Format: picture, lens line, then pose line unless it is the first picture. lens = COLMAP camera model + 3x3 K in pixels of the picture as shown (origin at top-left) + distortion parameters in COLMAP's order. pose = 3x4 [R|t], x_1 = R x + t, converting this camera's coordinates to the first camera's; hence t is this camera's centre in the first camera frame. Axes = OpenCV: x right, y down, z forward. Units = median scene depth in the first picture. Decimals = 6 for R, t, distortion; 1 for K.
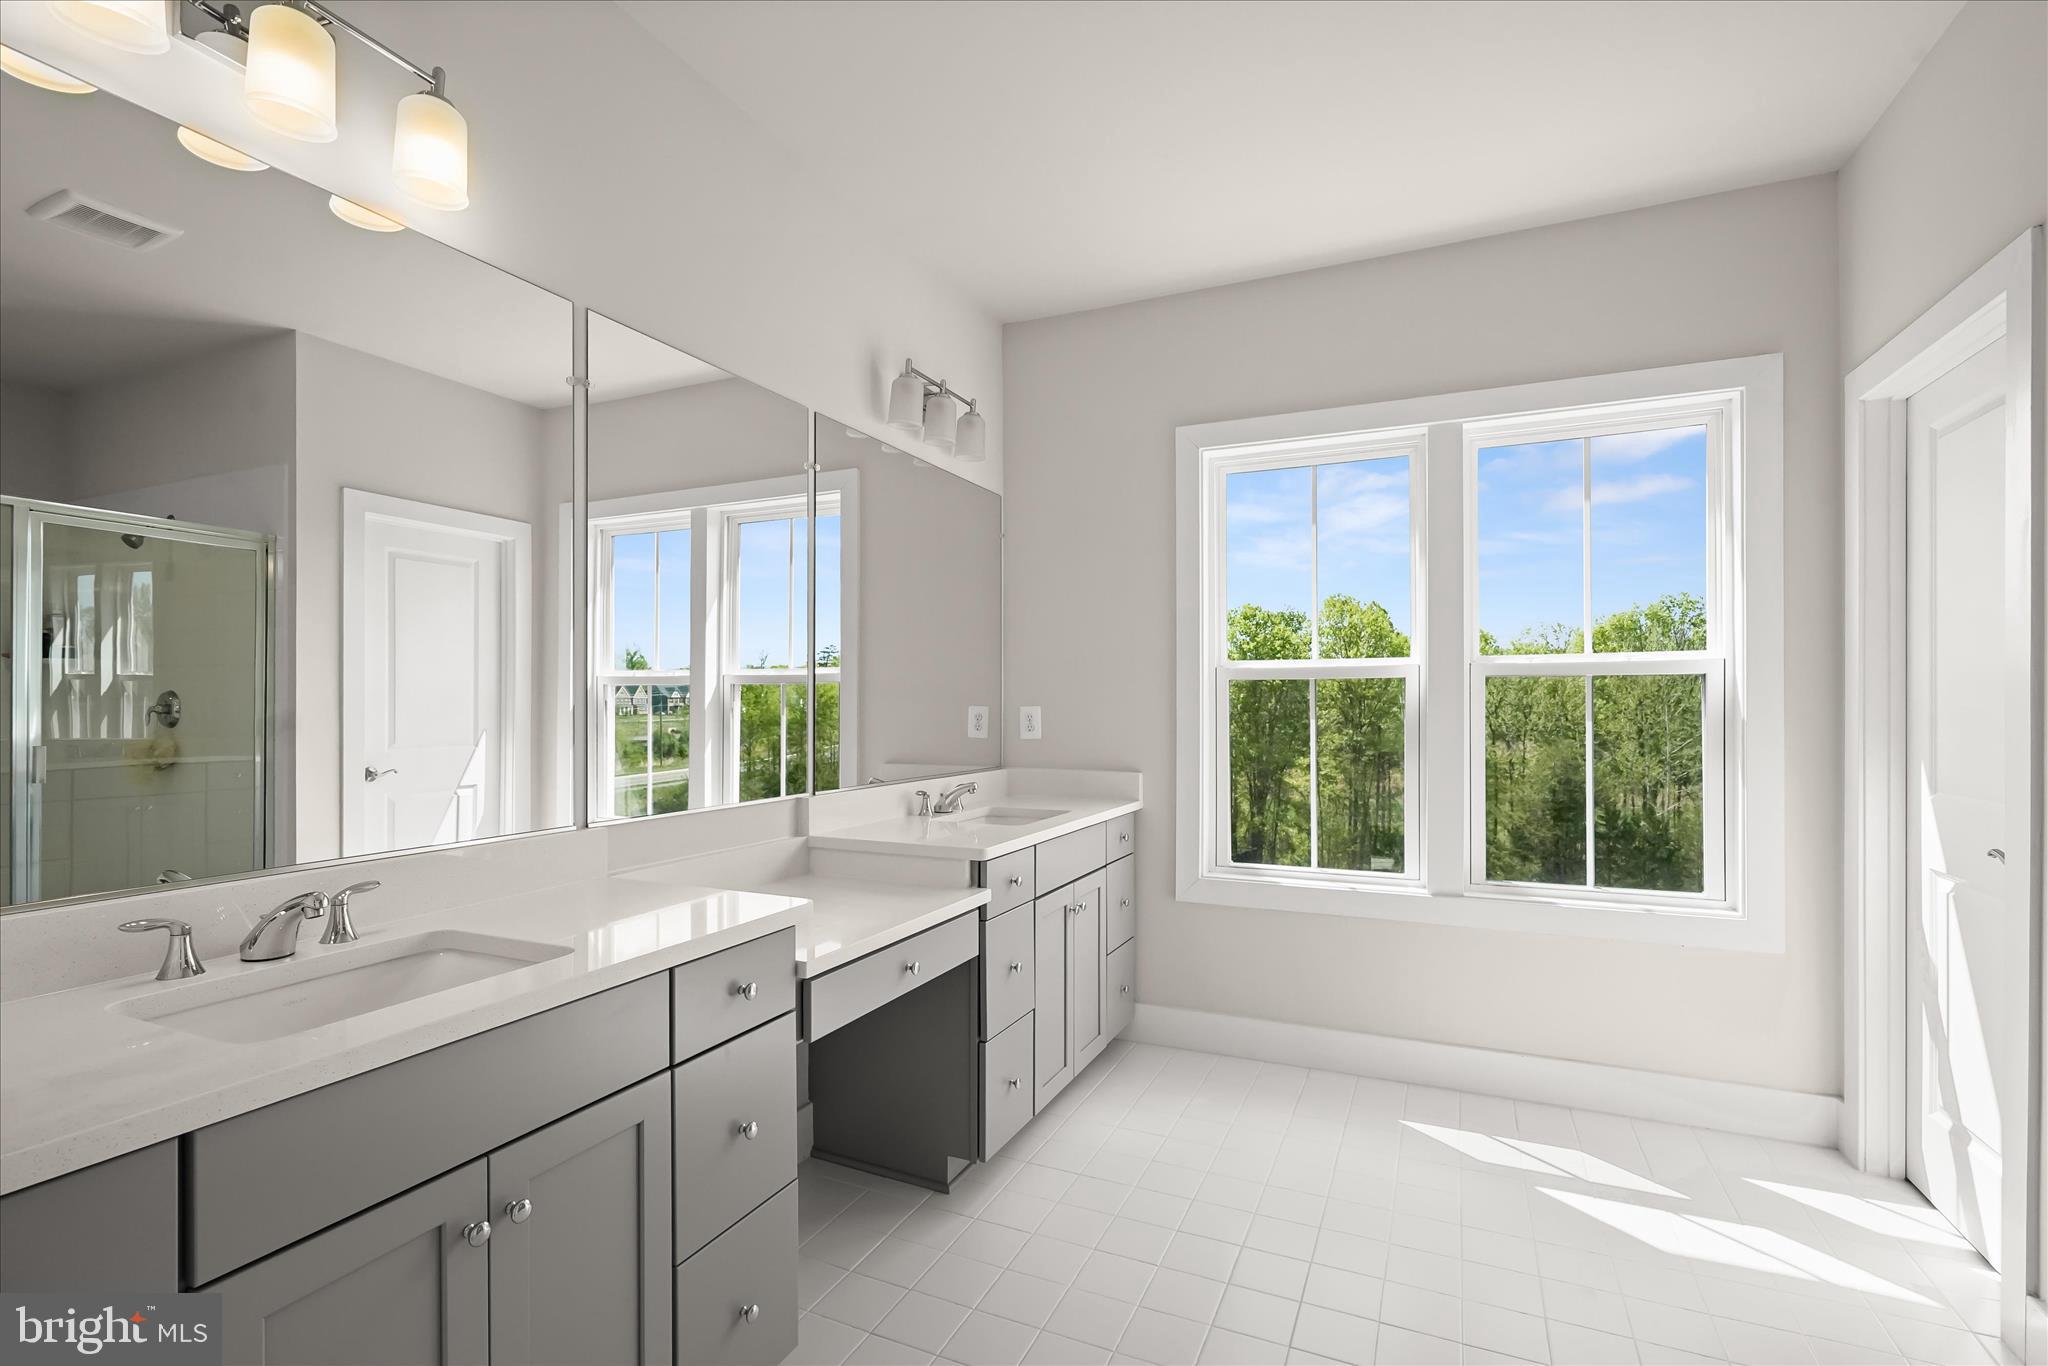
lens RADIAL K [[945.9, 0, 1027.3], [0, 945.9, 698.2], [0, 0, 1]] dist [-0.010025, 0.005753]
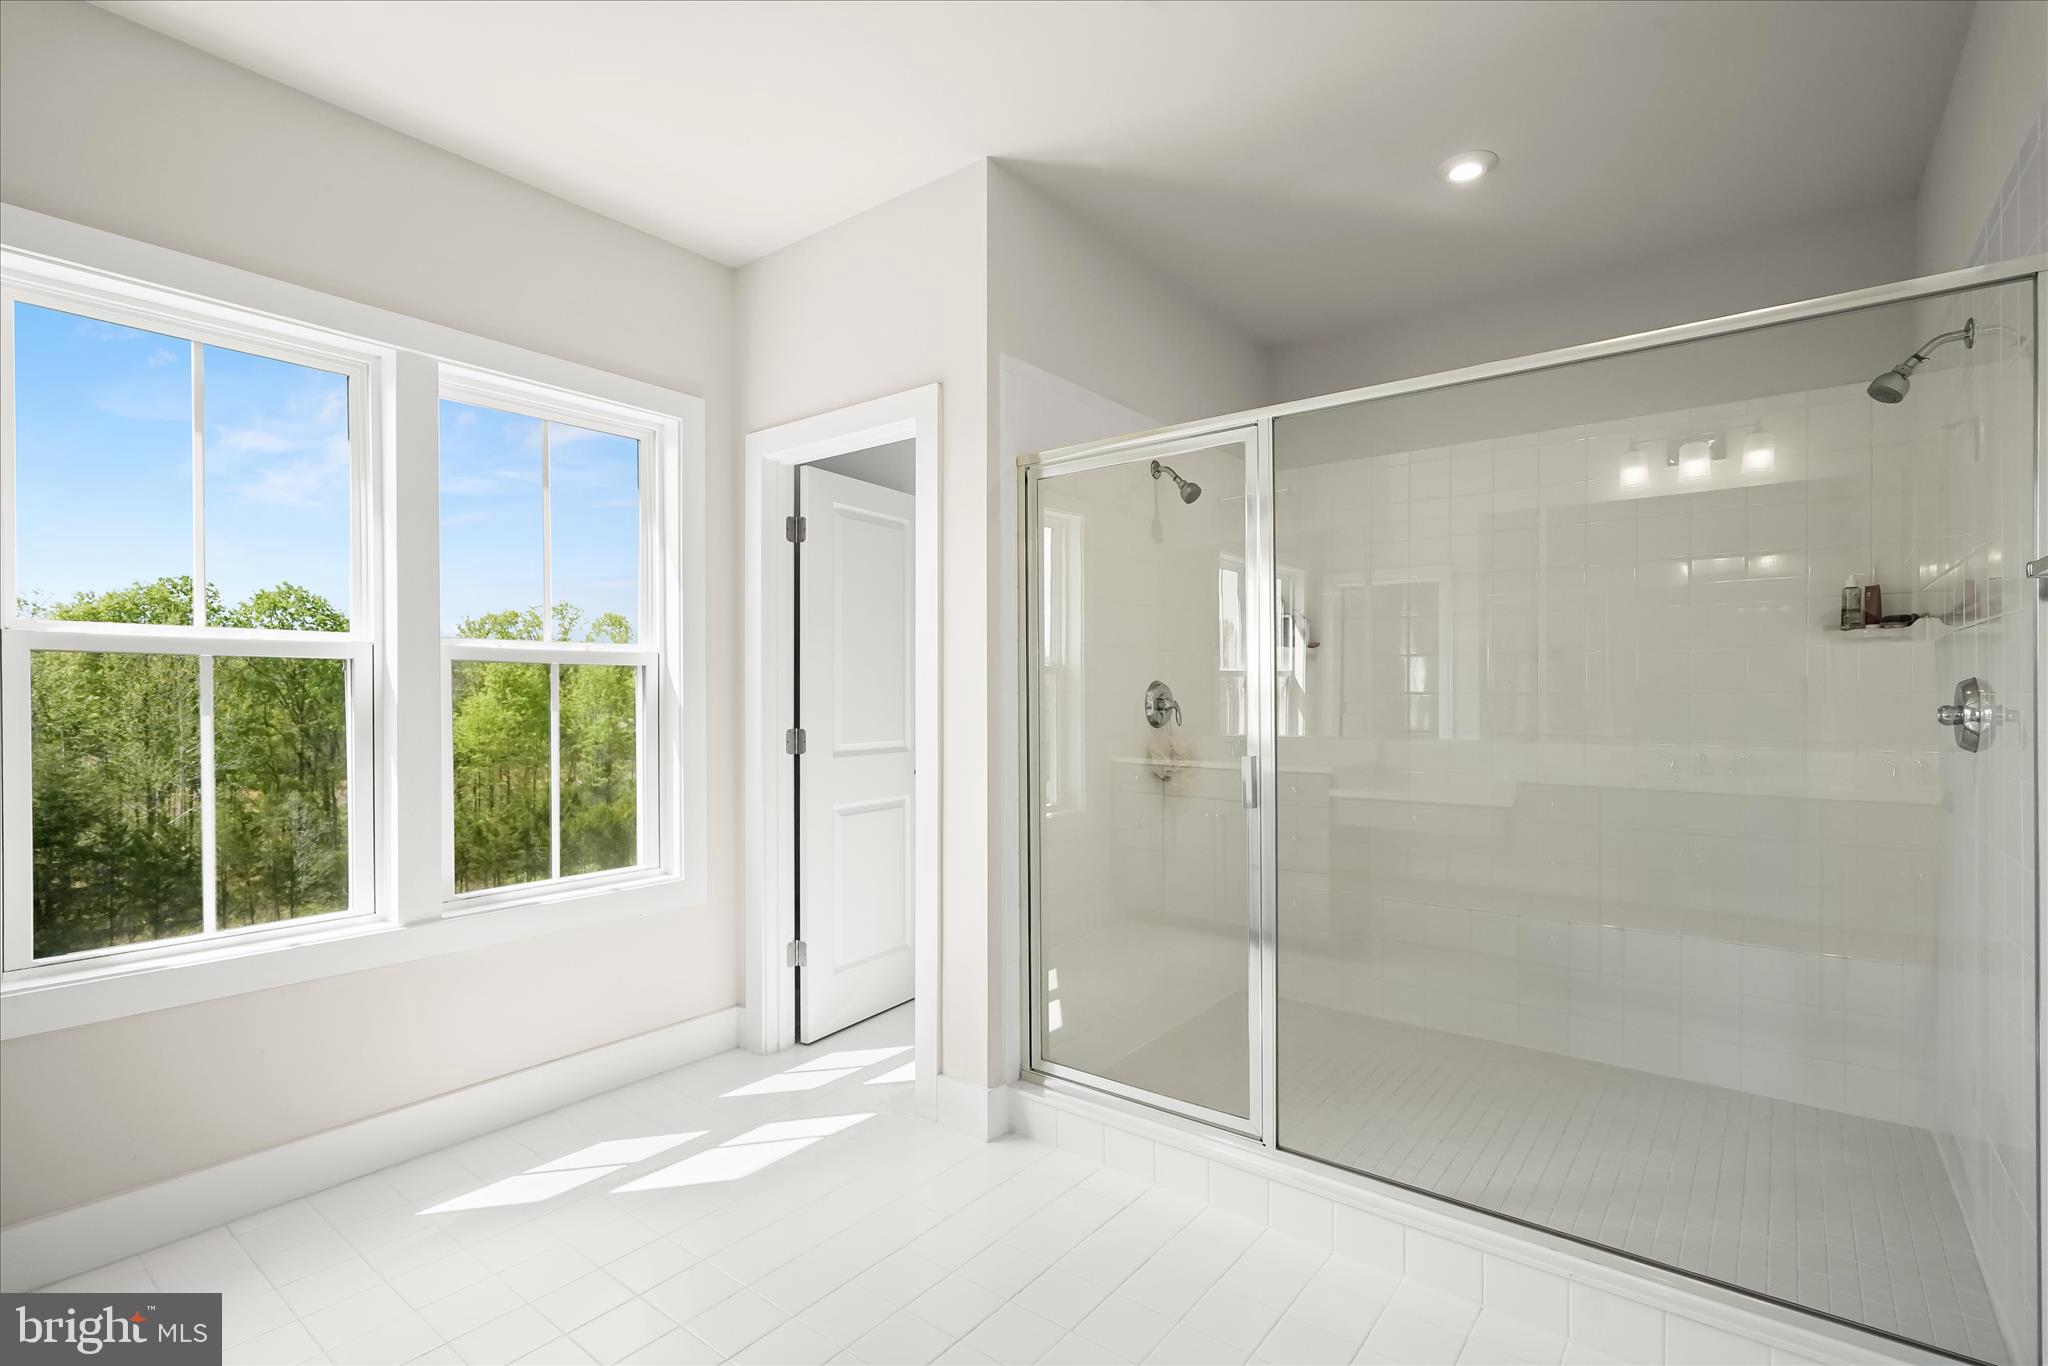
lens RADIAL K [[945.9, 0, 1025.3], [0, 945.9, 697.3], [0, 0, 1]] dist [-0.010025, 0.005753]
pose [[0.230332, -0.000838, 0.973112, -0.237407], [-0.003995, 0.999990, 0.001807, 0.006788], [-0.973104, -0.004304, 0.230327, 0.289101]]
